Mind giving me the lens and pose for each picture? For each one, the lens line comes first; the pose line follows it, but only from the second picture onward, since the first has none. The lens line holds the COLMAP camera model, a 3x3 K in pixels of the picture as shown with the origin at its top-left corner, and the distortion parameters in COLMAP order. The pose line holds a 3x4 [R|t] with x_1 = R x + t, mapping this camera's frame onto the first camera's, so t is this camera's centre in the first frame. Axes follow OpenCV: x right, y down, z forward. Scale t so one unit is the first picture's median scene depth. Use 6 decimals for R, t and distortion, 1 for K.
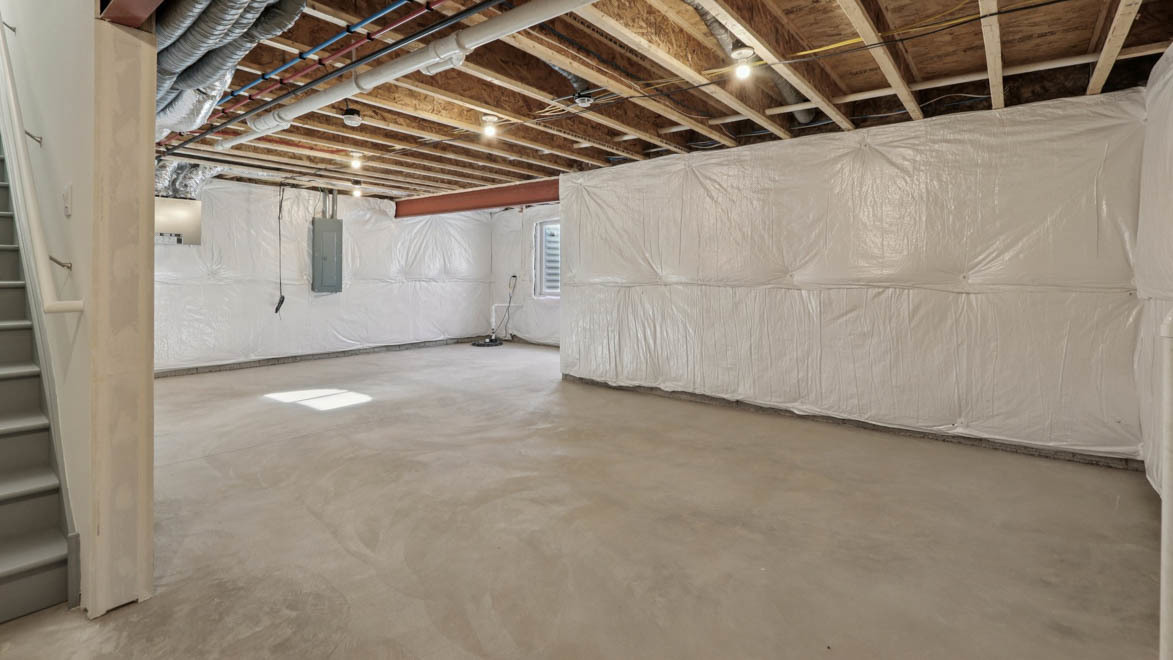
lens RADIAL K [[549.6, 0, 586.5], [0, 549.6, 330.0], [0, 0, 1]] dist [0.000486, -0.000118]
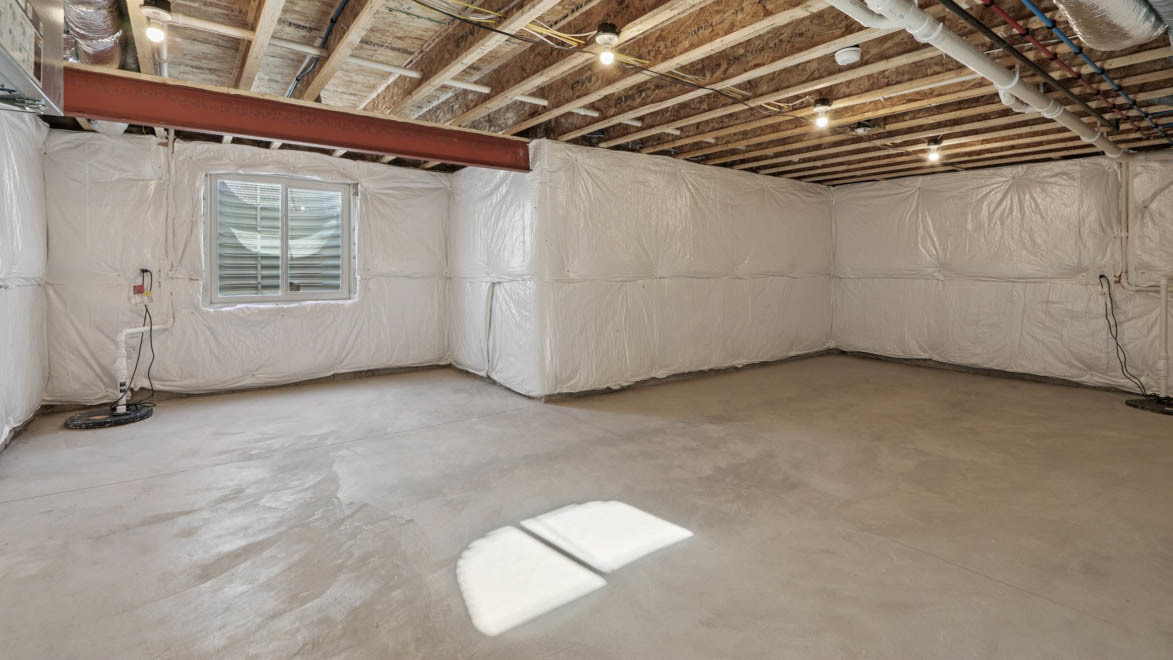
lens RADIAL K [[549.6, 0, 586.5], [0, 549.6, 330.0], [0, 0, 1]] dist [0.000486, -0.000118]
pose [[0.278871, -0.124615, 0.952209, -0.907330], [0.092228, 0.990437, 0.102607, -0.104810], [-0.955890, 0.059206, 0.287697, 0.839840]]
